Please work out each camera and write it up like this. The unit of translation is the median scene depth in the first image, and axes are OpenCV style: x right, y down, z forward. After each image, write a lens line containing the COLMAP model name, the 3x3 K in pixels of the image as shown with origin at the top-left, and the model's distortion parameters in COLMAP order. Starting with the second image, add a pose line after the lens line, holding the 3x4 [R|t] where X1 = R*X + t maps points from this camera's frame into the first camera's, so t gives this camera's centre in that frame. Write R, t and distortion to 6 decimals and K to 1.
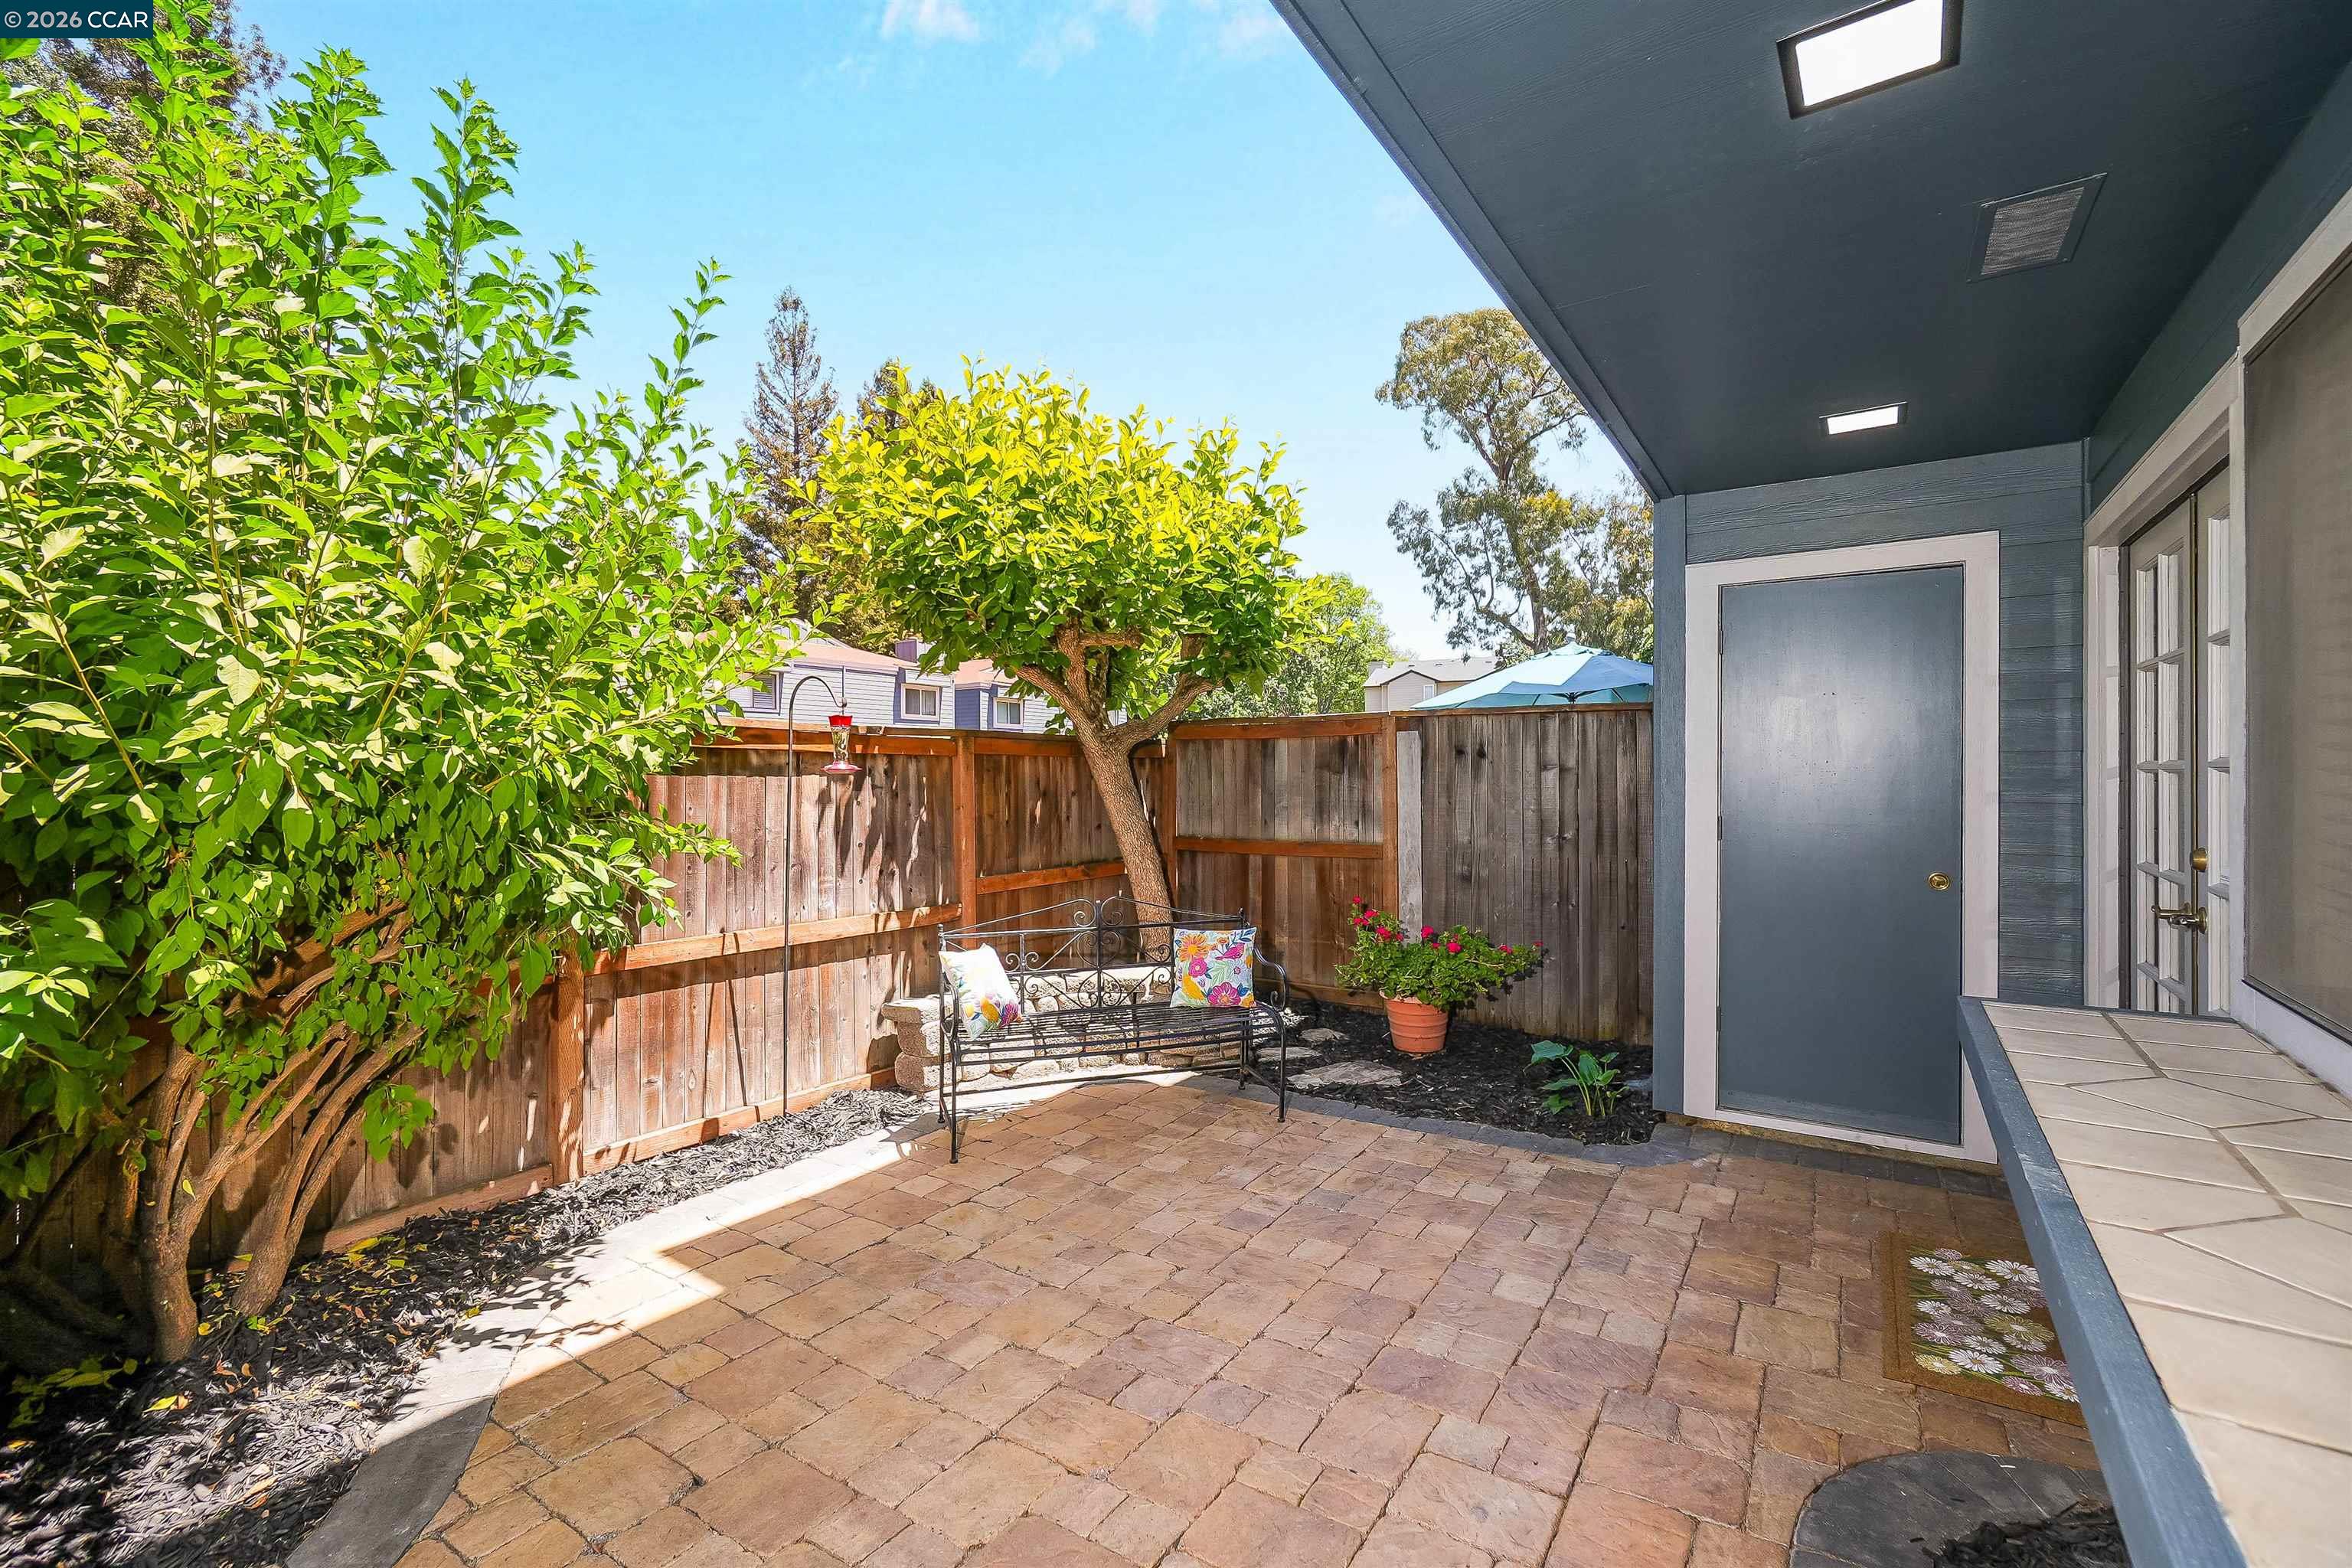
lens RADIAL K [[1019.5, 0, 1180.3], [0, 1019.5, 776.0], [0, 0, 1]] dist [-0.009697, 0.004666]
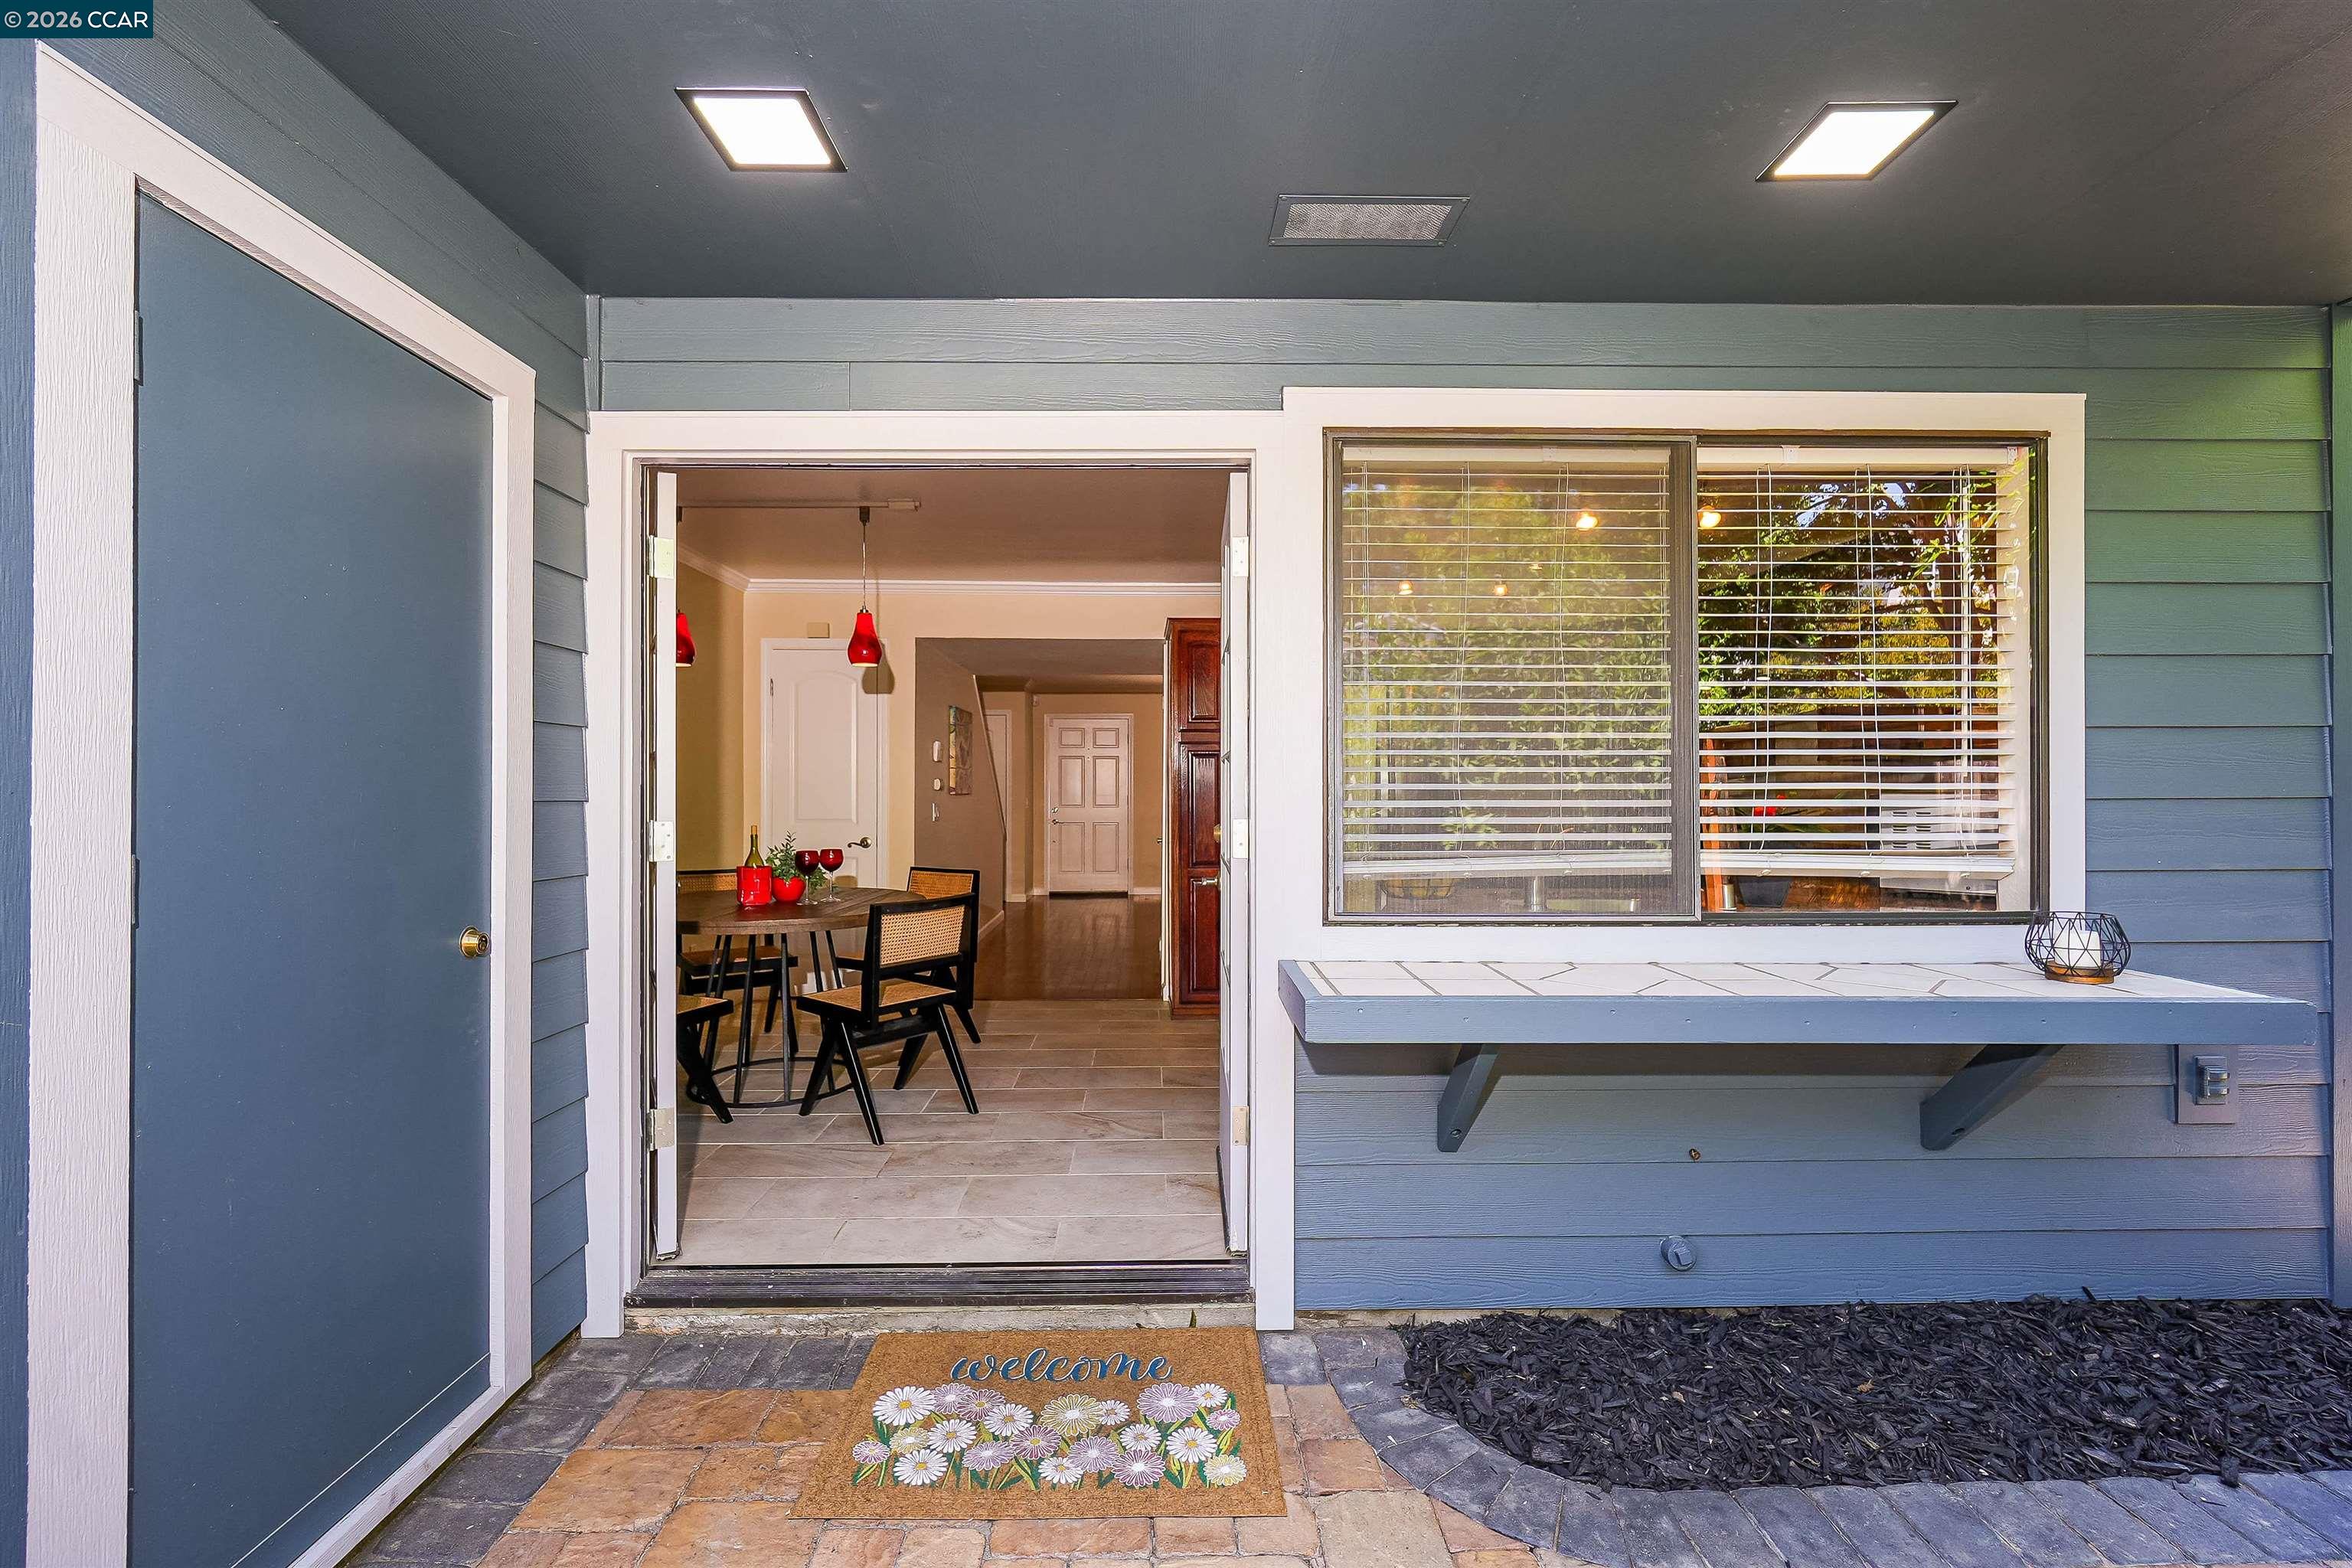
lens RADIAL K [[1019.5, 0, 1161.7], [0, 1019.5, 789.0], [0, 0, 1]] dist [-0.009697, 0.004666]
pose [[-0.568315, 0.006022, 0.822789, 0.057813], [0.003544, 0.999982, -0.004871, 0.020267], [-0.822804, 0.000147, -0.568326, 0.899985]]
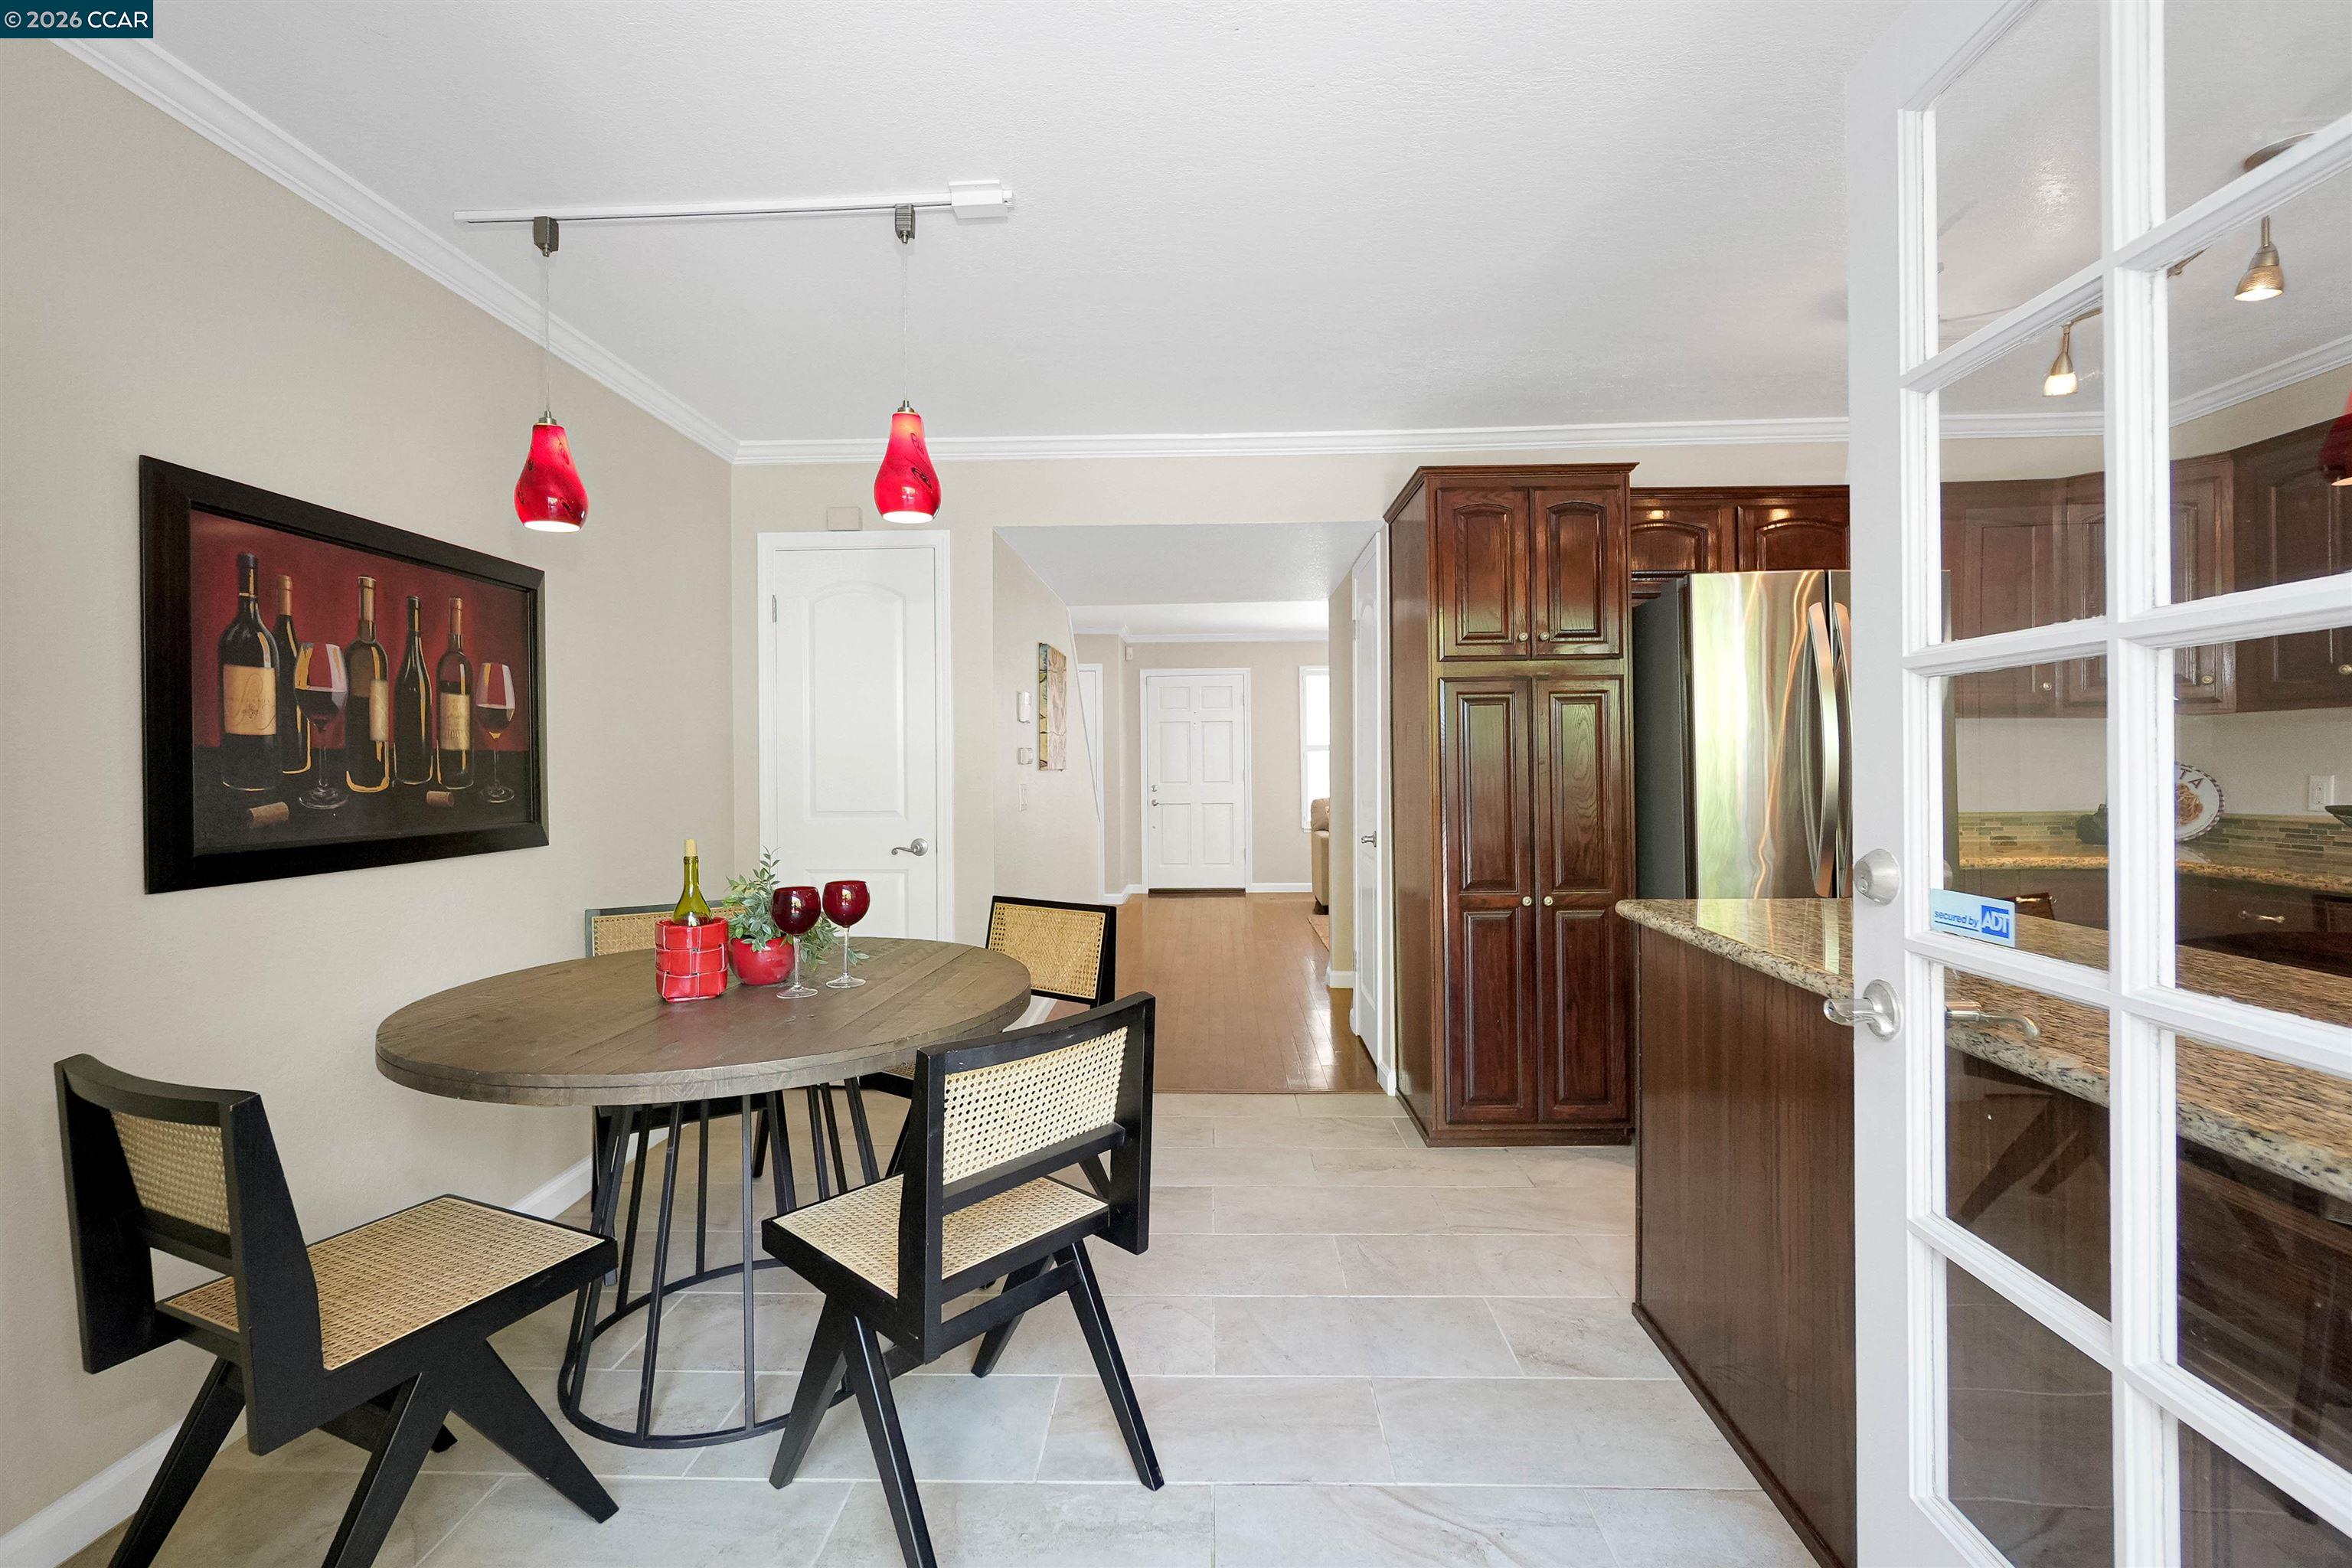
lens RADIAL K [[1019.5, 0, 1168.6], [0, 1019.5, 761.0], [0, 0, 1]] dist [-0.009697, 0.004666]
pose [[-0.526175, 0.012427, 0.850286, 0.577658], [0.012782, 0.999896, -0.006704, 0.018542], [-0.850280, 0.007341, -0.526279, 0.718075]]
